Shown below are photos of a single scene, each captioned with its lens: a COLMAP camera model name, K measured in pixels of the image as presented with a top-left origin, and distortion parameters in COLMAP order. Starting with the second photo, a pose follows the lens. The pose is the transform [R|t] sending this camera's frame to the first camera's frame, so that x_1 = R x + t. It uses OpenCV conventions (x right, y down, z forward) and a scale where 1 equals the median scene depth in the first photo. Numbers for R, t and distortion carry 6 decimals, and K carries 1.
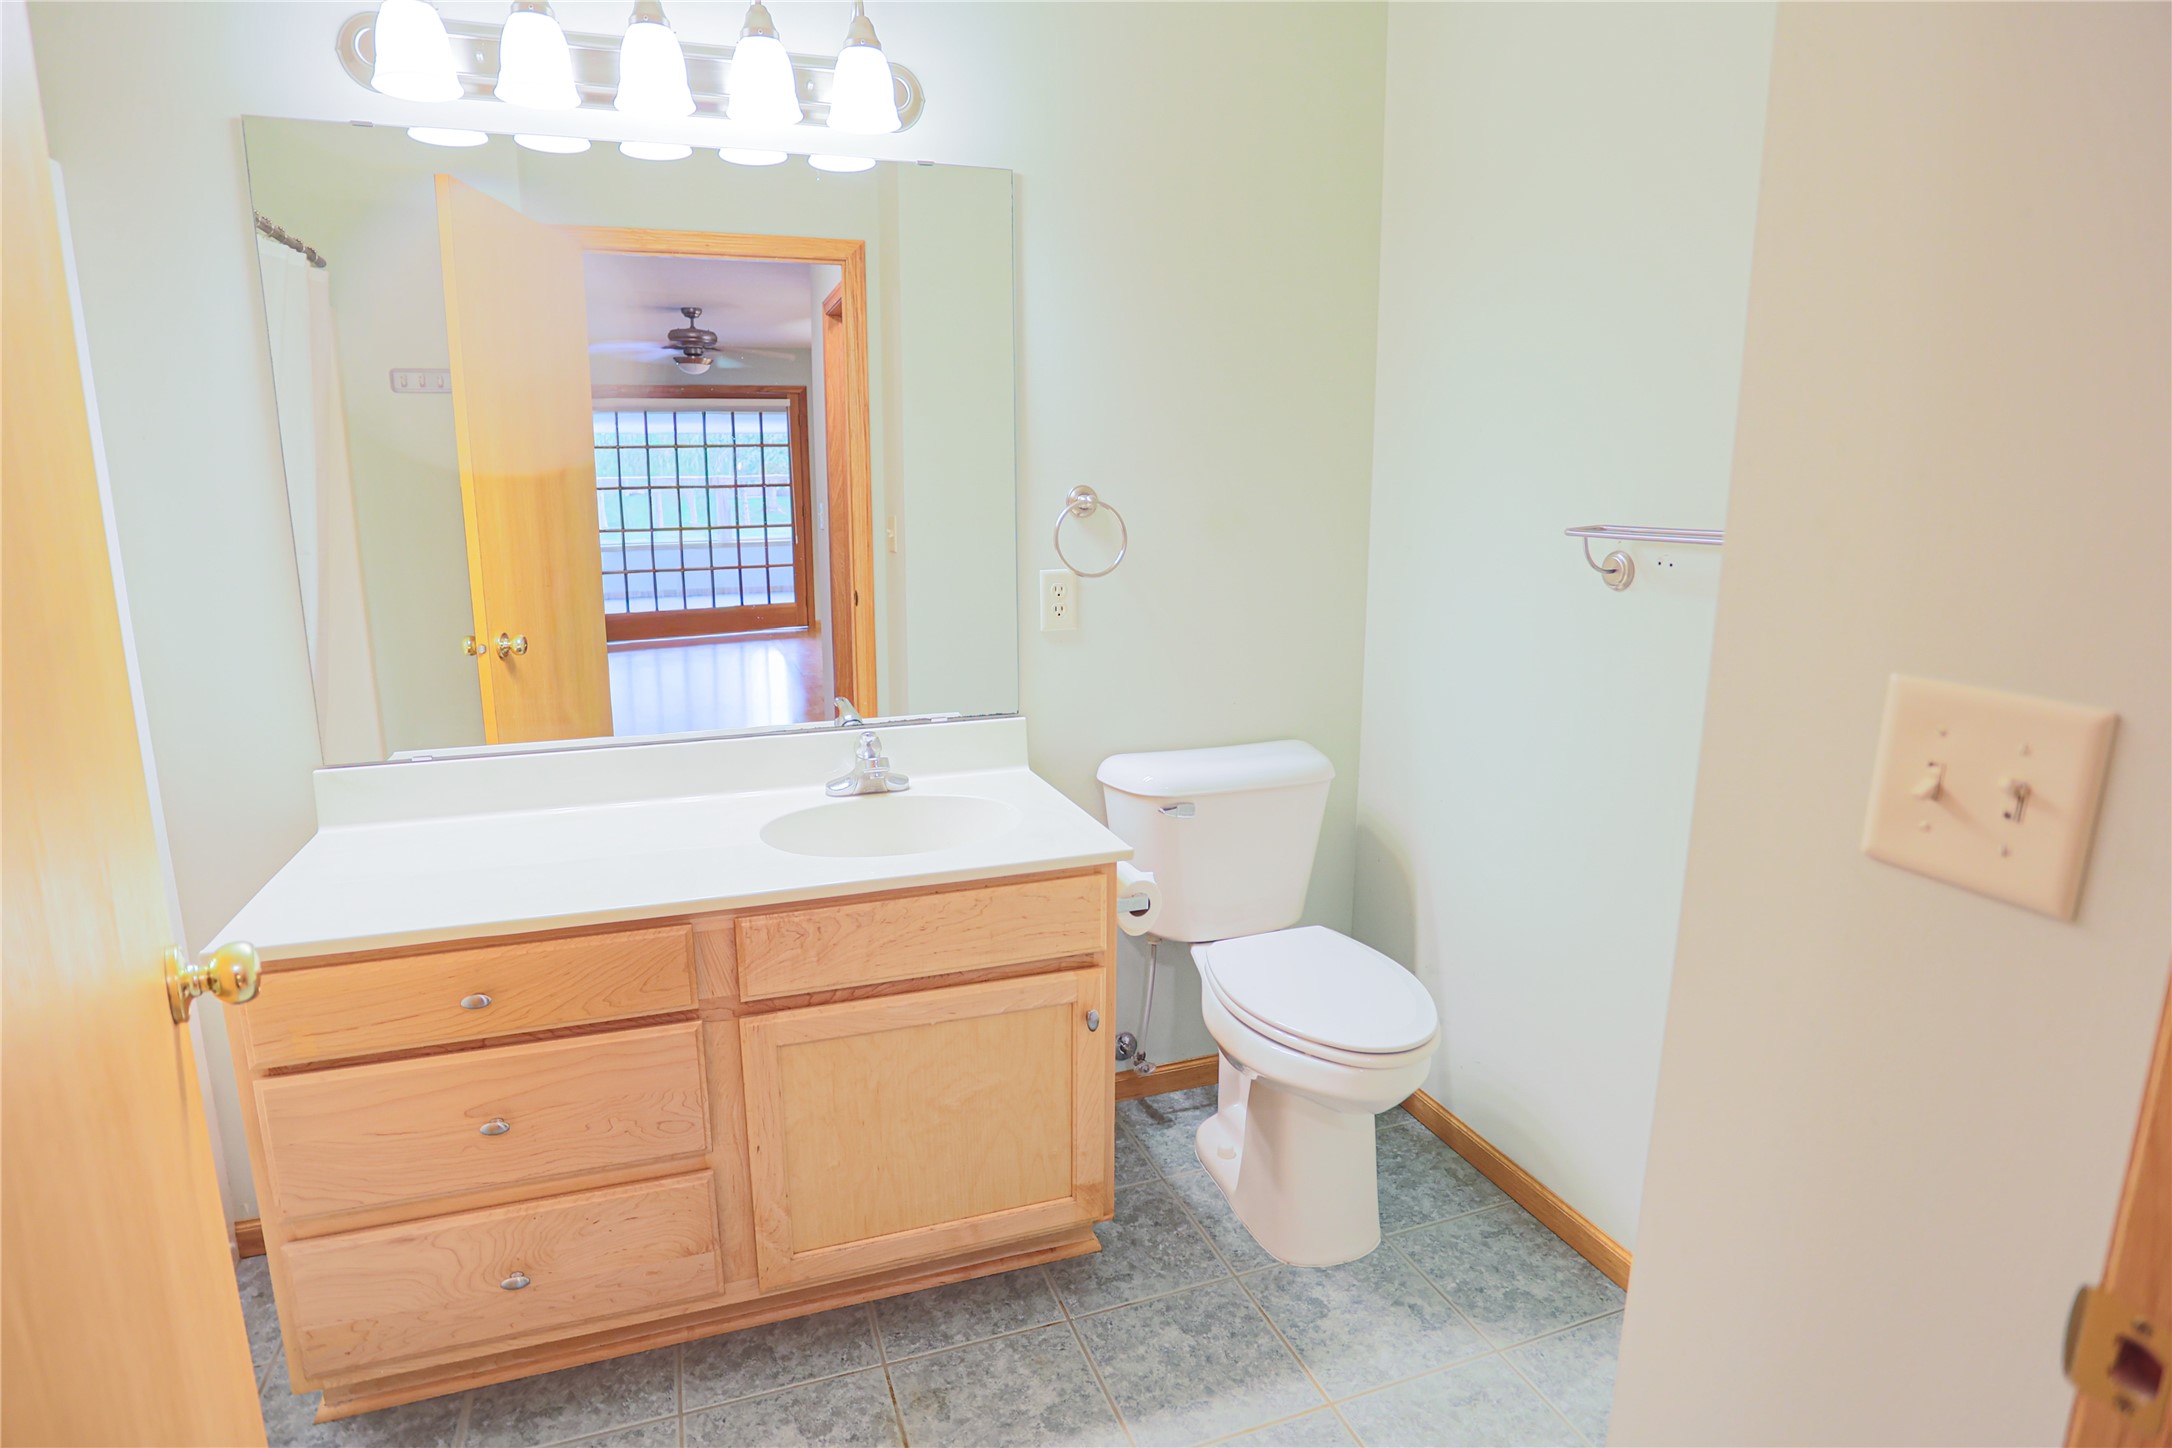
lens RADIAL K [[1144.7, 0, 1086.0], [0, 1144.7, 724.0], [0, 0, 1]] dist [-0.048759, 0.020762]
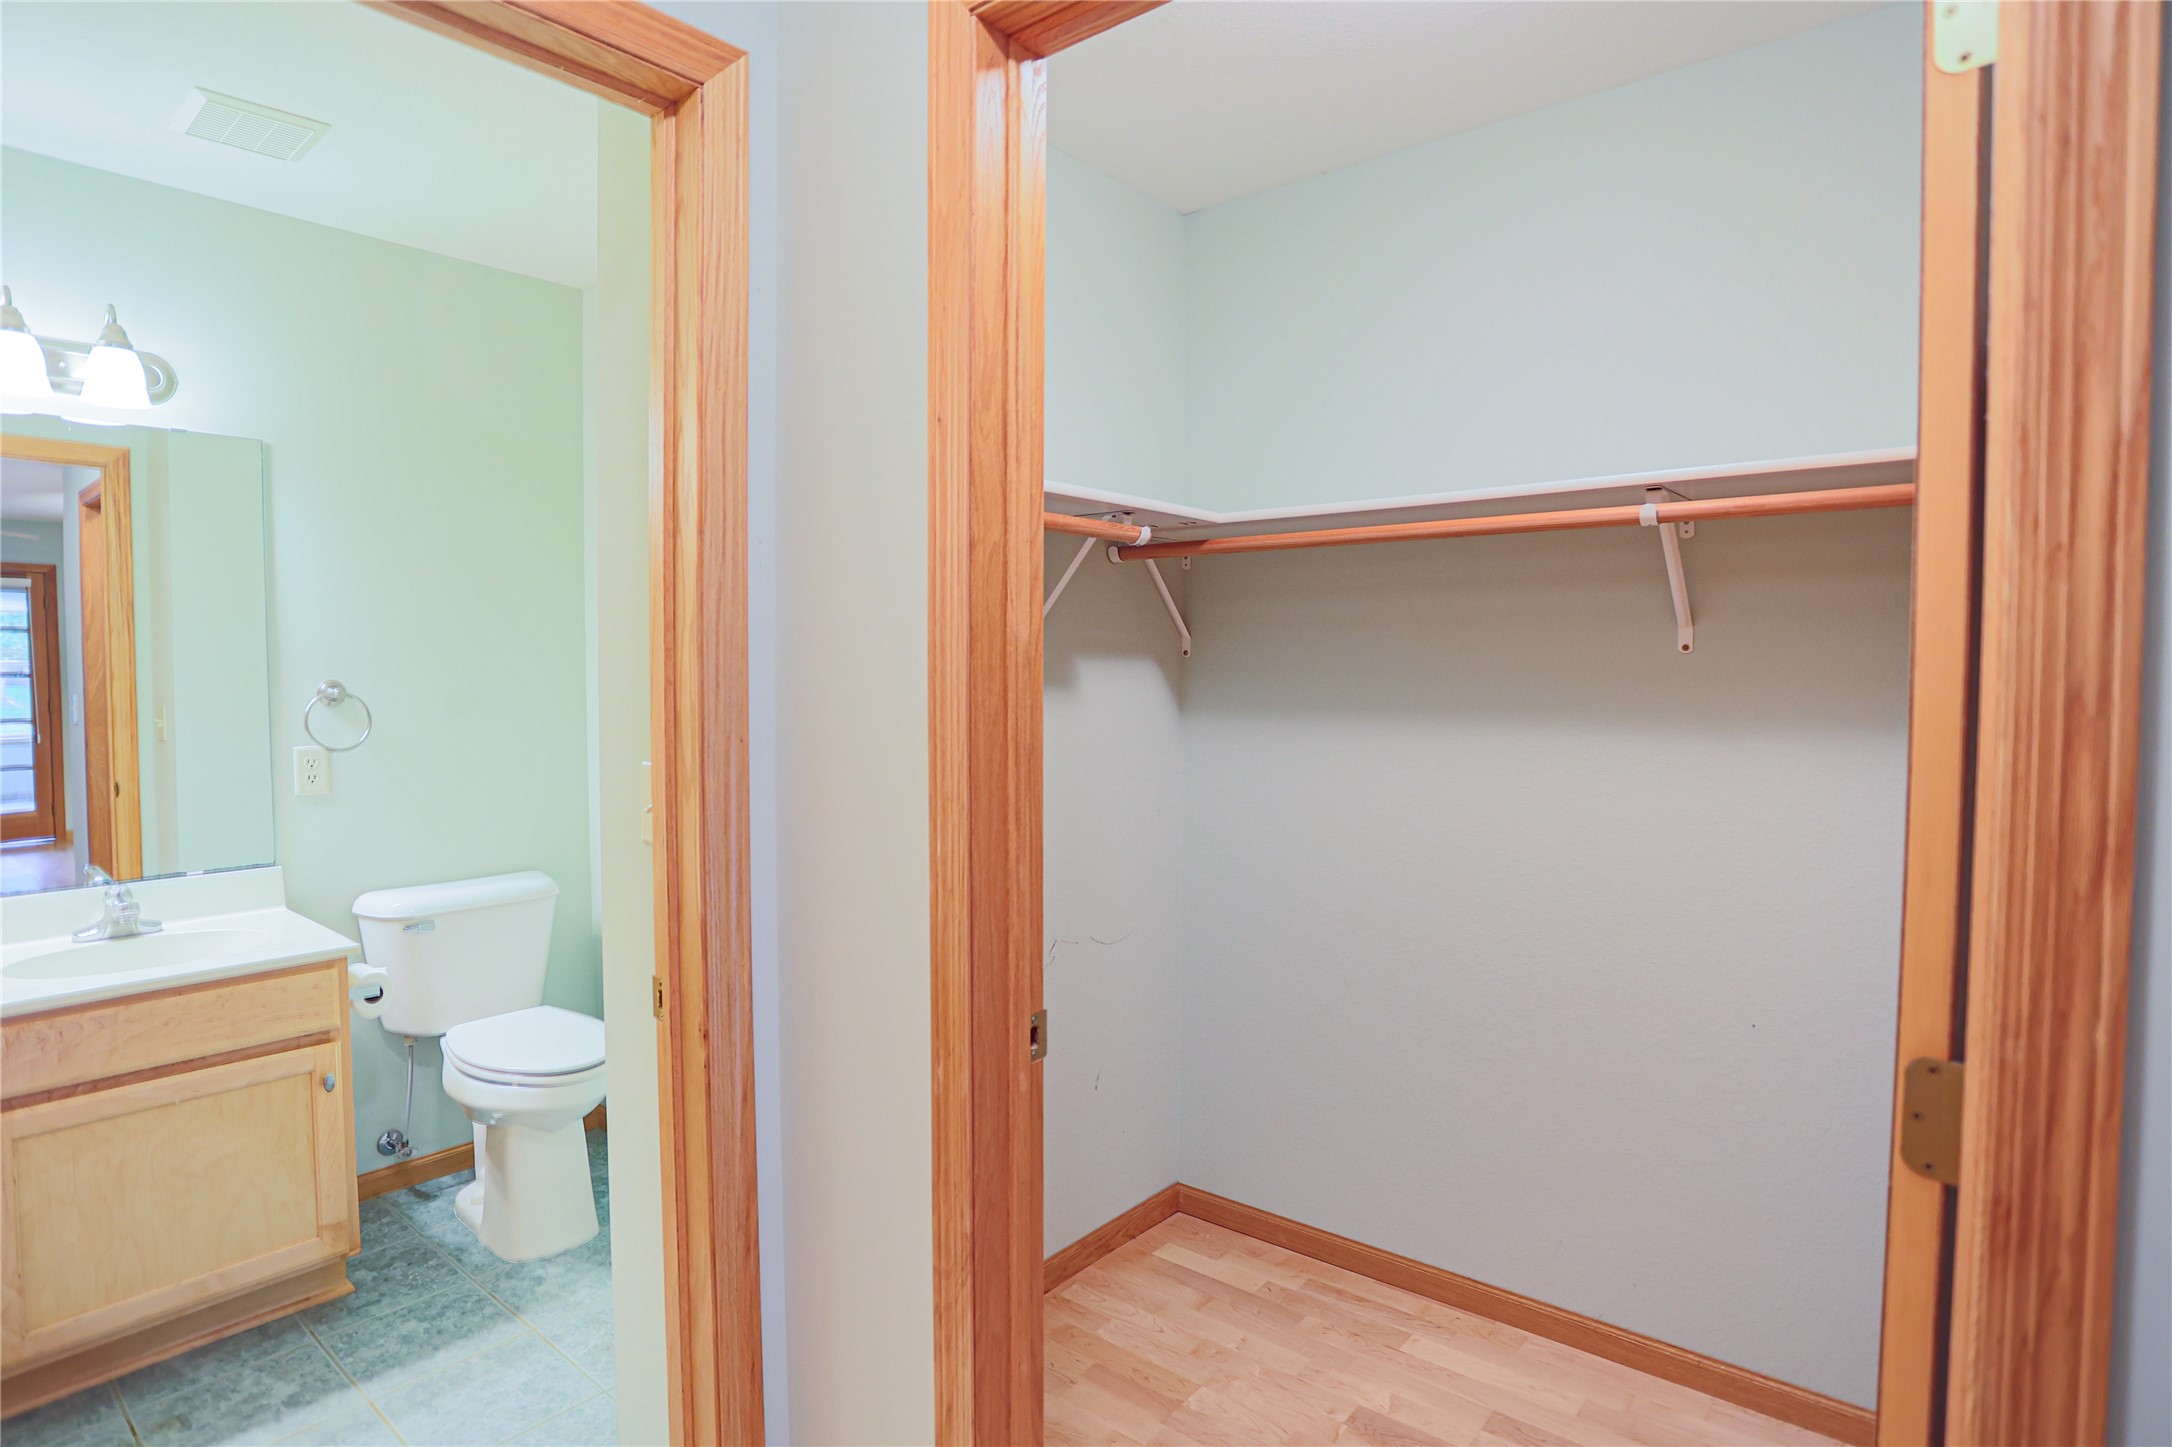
lens RADIAL K [[1144.7, 0, 1086.0], [0, 1144.7, 723.5], [0, 0, 1]] dist [-0.048759, 0.020762]
pose [[0.872588, -0.025595, 0.487786, 0.137297], [0.103162, 0.985757, -0.132820, 0.107204], [-0.477438, 0.166218, 0.862800, -0.554697]]
